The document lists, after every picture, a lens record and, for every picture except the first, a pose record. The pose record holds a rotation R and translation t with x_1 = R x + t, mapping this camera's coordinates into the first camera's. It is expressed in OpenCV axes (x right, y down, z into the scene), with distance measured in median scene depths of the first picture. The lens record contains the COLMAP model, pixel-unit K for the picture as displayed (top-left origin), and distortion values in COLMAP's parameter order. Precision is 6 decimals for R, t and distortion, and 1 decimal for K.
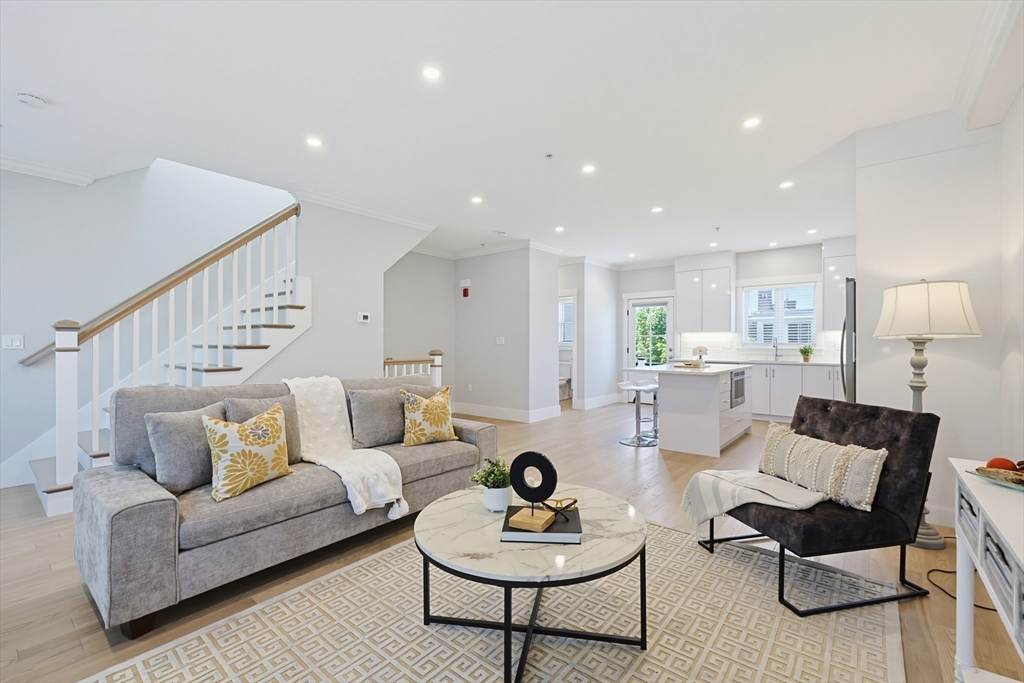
lens RADIAL K [[439.5, 0, 516.0], [0, 439.5, 343.3], [0, 0, 1]] dist [-0.002201, -0.001586]
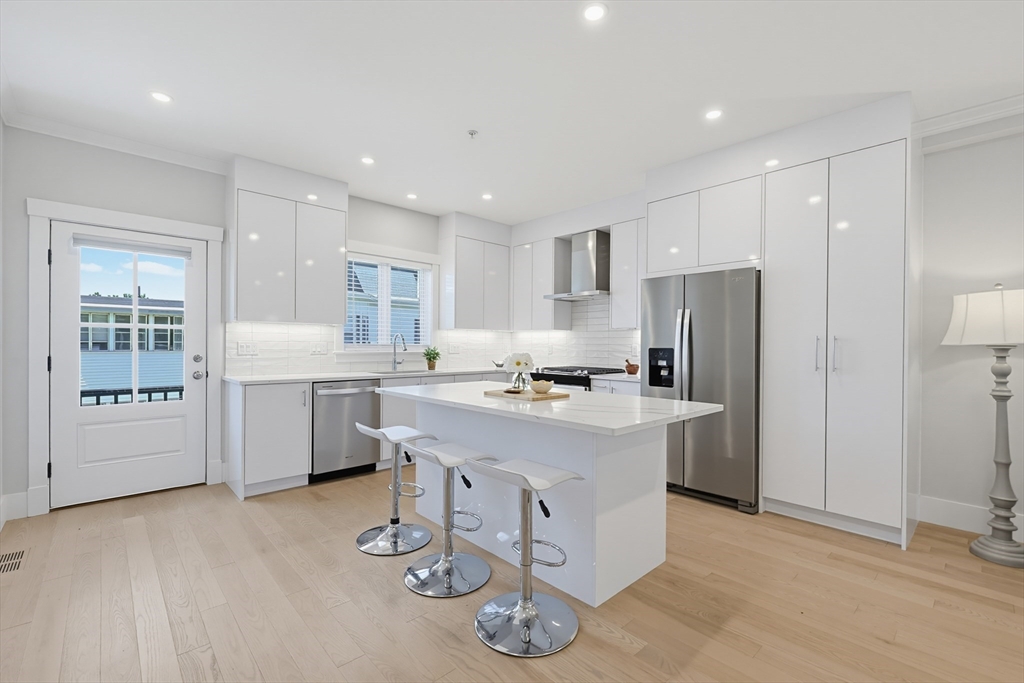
lens RADIAL K [[439.5, 0, 512.3], [0, 439.5, 348.3], [0, 0, 1]] dist [-0.002201, -0.001586]
pose [[0.128902, -0.009368, 0.991613, -0.057756], [-0.005855, 0.999931, 0.010208, -0.002841], [-0.991640, -0.007122, 0.128839, 0.731998]]
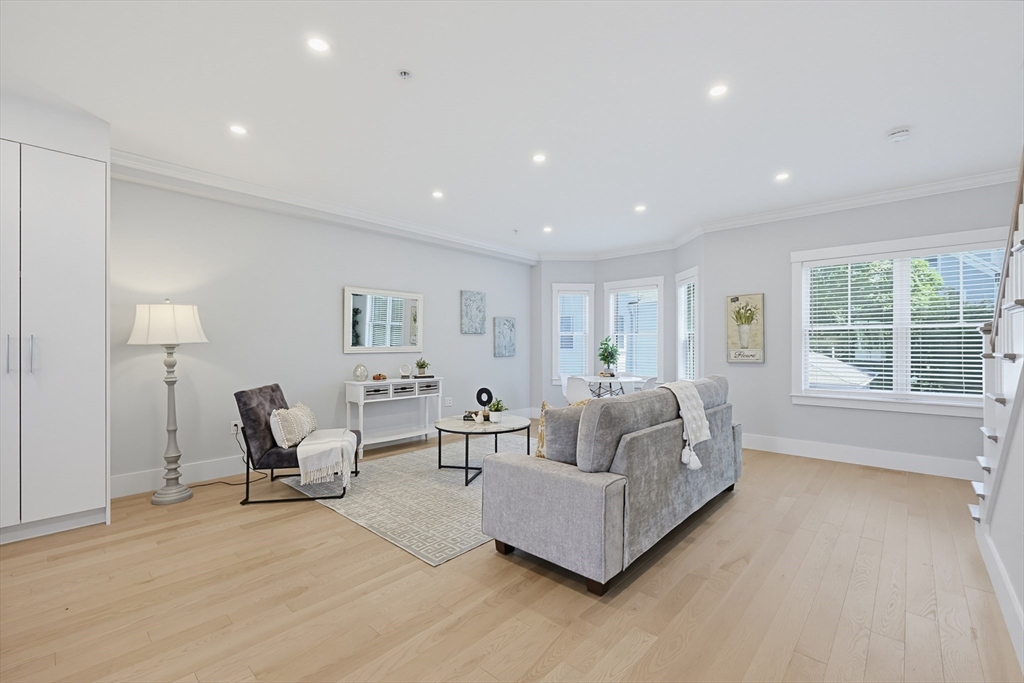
lens RADIAL K [[439.5, 0, 527.5], [0, 439.5, 348.8], [0, 0, 1]] dist [-0.002201, -0.001586]
pose [[-0.999525, -0.003565, 0.030626, -0.066491], [-0.003263, 0.999946, 0.009907, -0.005384], [-0.030660, 0.009803, -0.999482, 0.860106]]
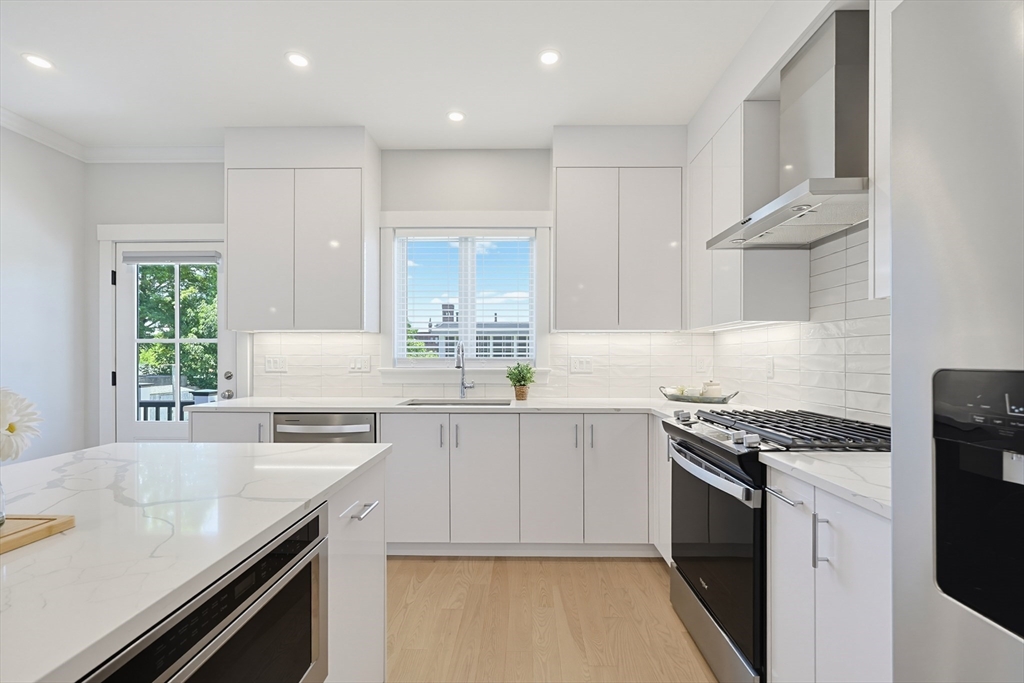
lens RADIAL K [[439.5, 0, 521.0], [0, 439.5, 350.6], [0, 0, 1]] dist [-0.002201, -0.001586]
pose [[0.781173, 0.008116, 0.624262, 0.364054], [0.002312, 0.999871, -0.015893, -0.001496], [-0.624310, 0.013859, 0.781054, 0.619645]]
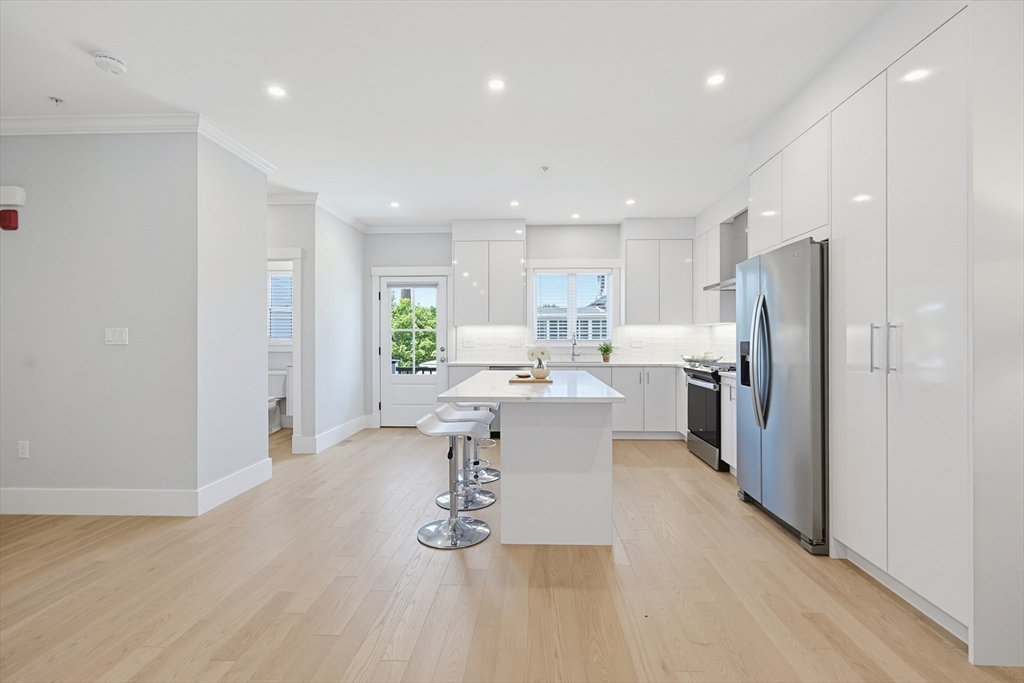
lens RADIAL K [[439.5, 0, 518.6], [0, 439.5, 339.3], [0, 0, 1]] dist [-0.002201, -0.001586]
pose [[0.799926, -0.001561, 0.600096, 0.022419], [0.002578, 0.999996, -0.000834, -0.001243], [-0.600093, 0.002214, 0.799928, 0.408222]]
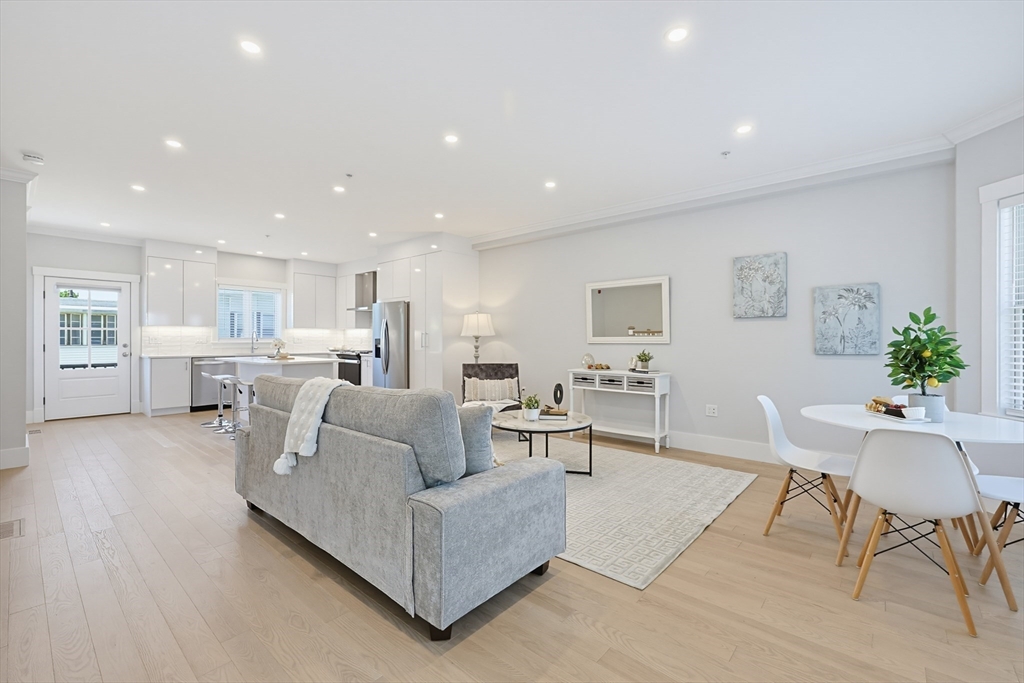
lens RADIAL K [[439.5, 0, 521.5], [0, 439.5, 342.2], [0, 0, 1]] dist [-0.002201, -0.001586]
pose [[0.022193, -0.009108, 0.999712, -0.541463], [0.000335, 0.999959, 0.009103, 0.000439], [-0.999754, 0.000133, 0.022195, 0.269318]]
